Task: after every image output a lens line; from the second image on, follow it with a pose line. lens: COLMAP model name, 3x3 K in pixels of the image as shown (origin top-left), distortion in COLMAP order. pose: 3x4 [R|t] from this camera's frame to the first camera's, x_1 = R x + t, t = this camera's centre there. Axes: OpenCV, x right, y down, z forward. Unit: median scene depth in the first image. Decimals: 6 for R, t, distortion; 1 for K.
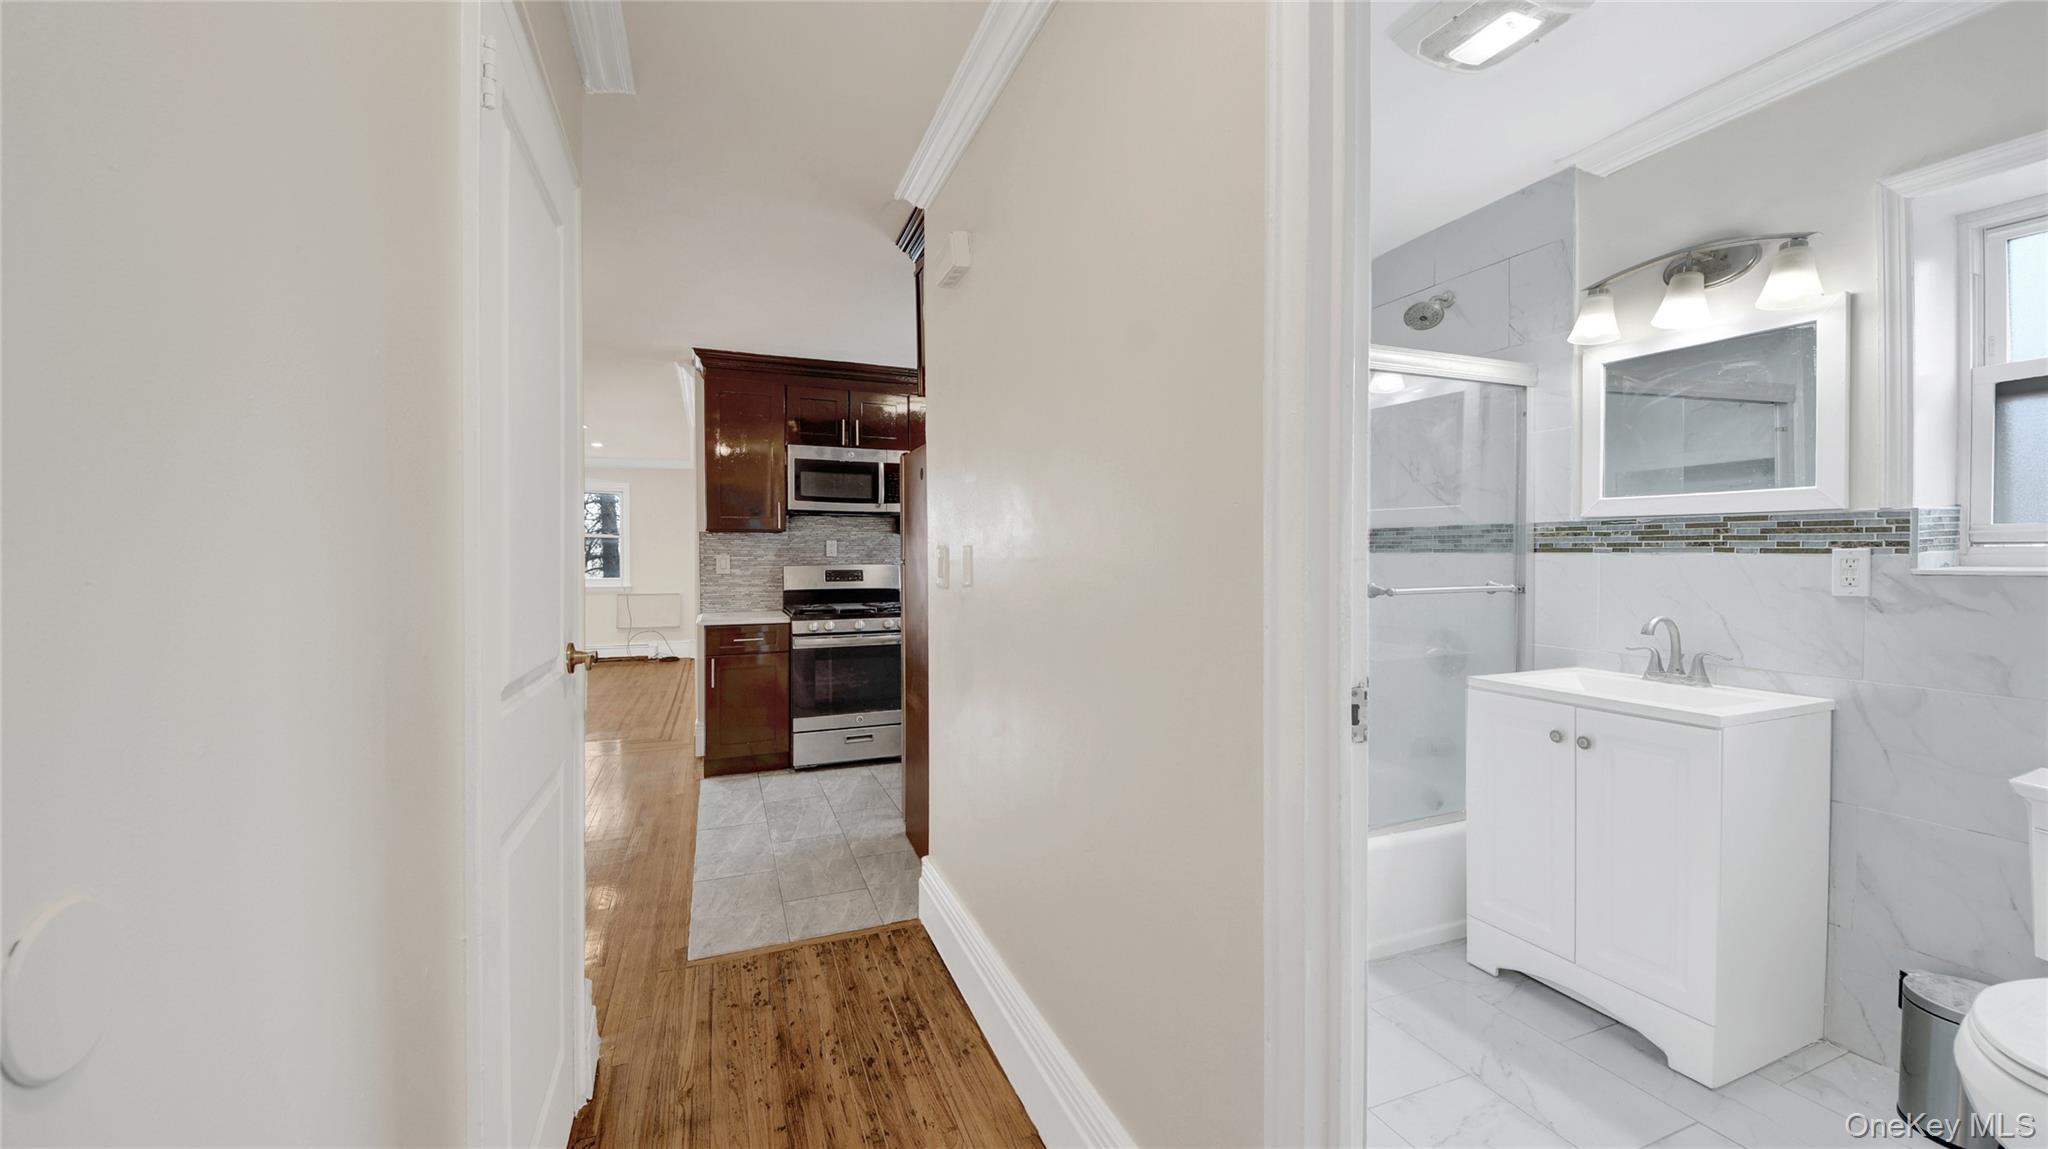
lens RADIAL K [[753.4, 0, 1059.7], [0, 753.4, 562.0], [0, 0, 1]] dist [0.000937, -0.000161]
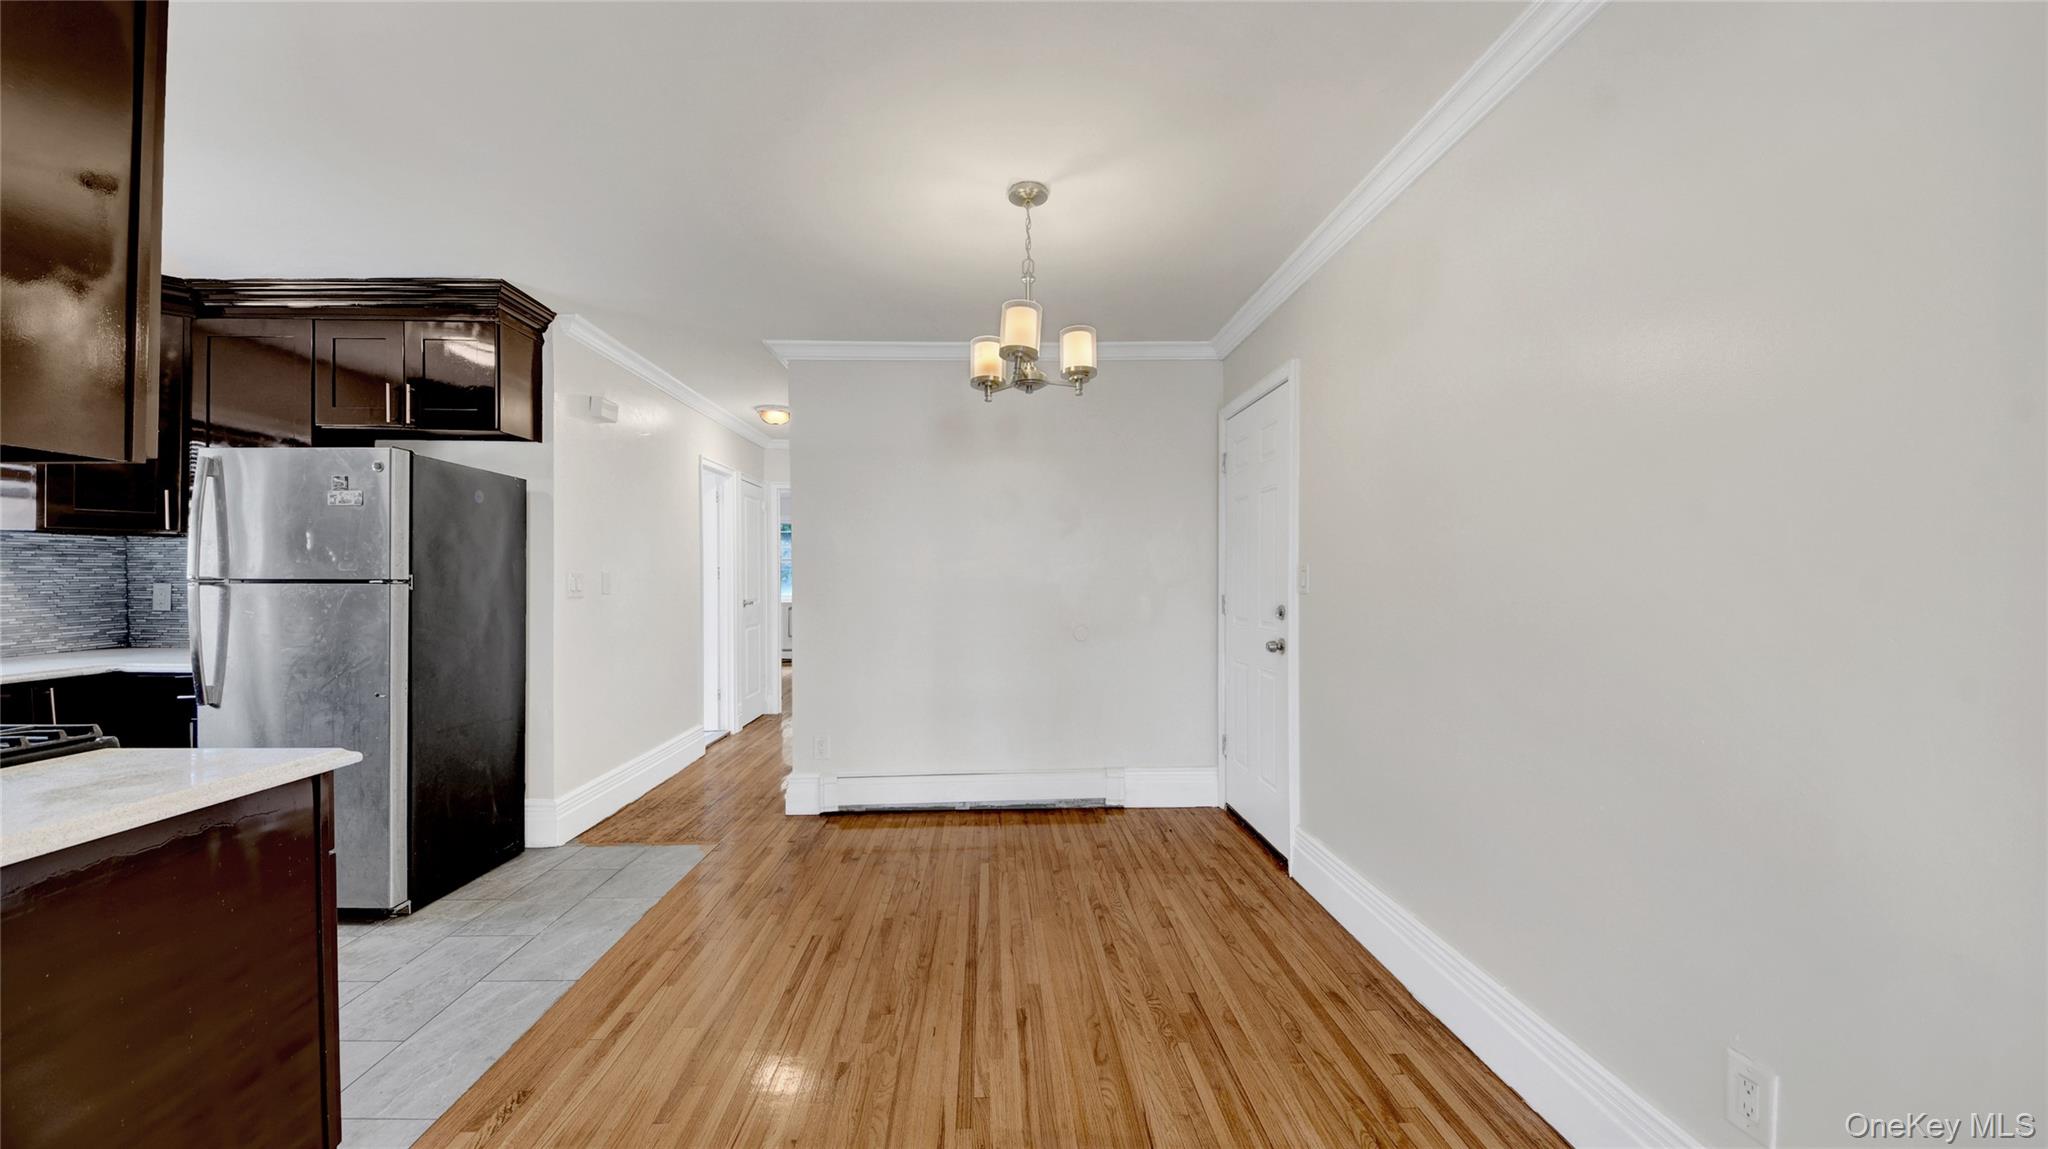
lens RADIAL K [[741.0, 0, 1009.2], [0, 741.0, 573.1], [0, 0, 1]] dist [0.000820, -0.000181]
pose [[-0.922569, 0.006143, 0.385784, -0.842811], [0.005695, 0.999981, -0.002305, -0.002645], [-0.385790, 0.000071, -0.922586, 1.124864]]
